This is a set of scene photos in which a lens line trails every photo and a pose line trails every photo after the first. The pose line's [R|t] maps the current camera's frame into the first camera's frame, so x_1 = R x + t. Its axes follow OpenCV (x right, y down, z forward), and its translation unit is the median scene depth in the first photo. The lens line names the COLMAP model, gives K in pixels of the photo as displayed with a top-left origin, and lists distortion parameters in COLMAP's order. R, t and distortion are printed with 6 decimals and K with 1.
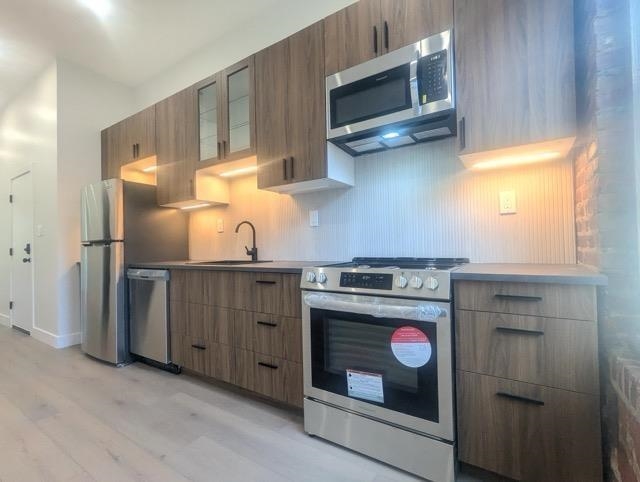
lens RADIAL K [[303.6, 0, 323.2], [0, 303.6, 240.7], [0, 0, 1]] dist [0.001579, -0.000146]
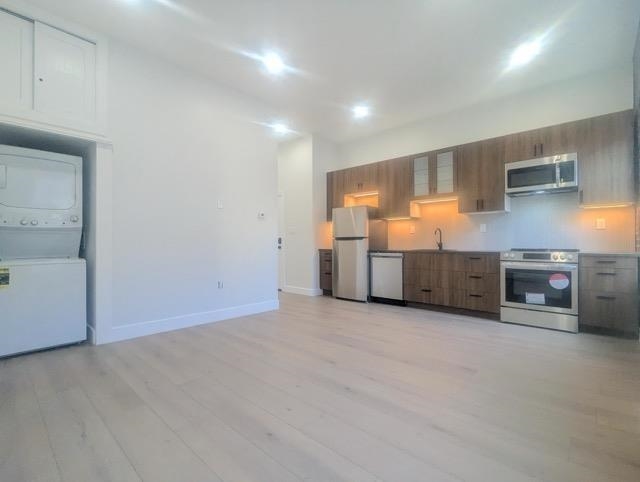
lens RADIAL K [[303.6, 0, 323.2], [0, 303.6, 240.7], [0, 0, 1]] dist [0.001579, -0.000146]
pose [[0.987149, 0.020676, -0.158458, -0.976580], [-0.019343, 0.999763, 0.009953, 0.008997], [0.158627, -0.006760, 0.987315, -1.420261]]
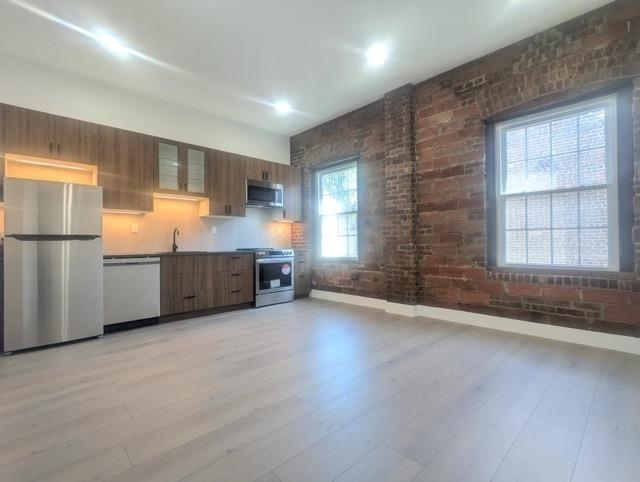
lens RADIAL K [[303.6, 0, 323.2], [0, 303.6, 240.7], [0, 0, 1]] dist [0.001579, -0.000146]
pose [[0.222336, 0.028344, 0.974558, -2.555435], [-0.012214, 0.999580, -0.026285, 0.057764], [-0.974894, -0.006059, 0.222589, -0.250307]]
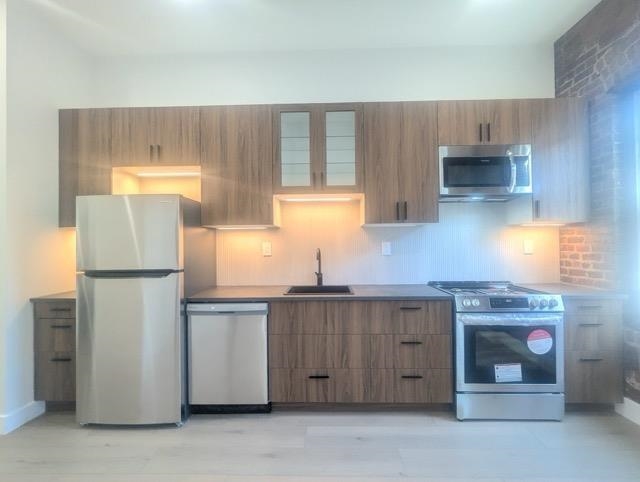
lens RADIAL K [[303.6, 0, 323.2], [0, 303.6, 240.7], [0, 0, 1]] dist [0.001579, -0.000146]
pose [[0.853149, 0.019003, 0.521322, -1.174224], [-0.016433, 0.999819, -0.009551, -0.120959], [-0.521409, -0.000418, 0.853307, 0.156001]]
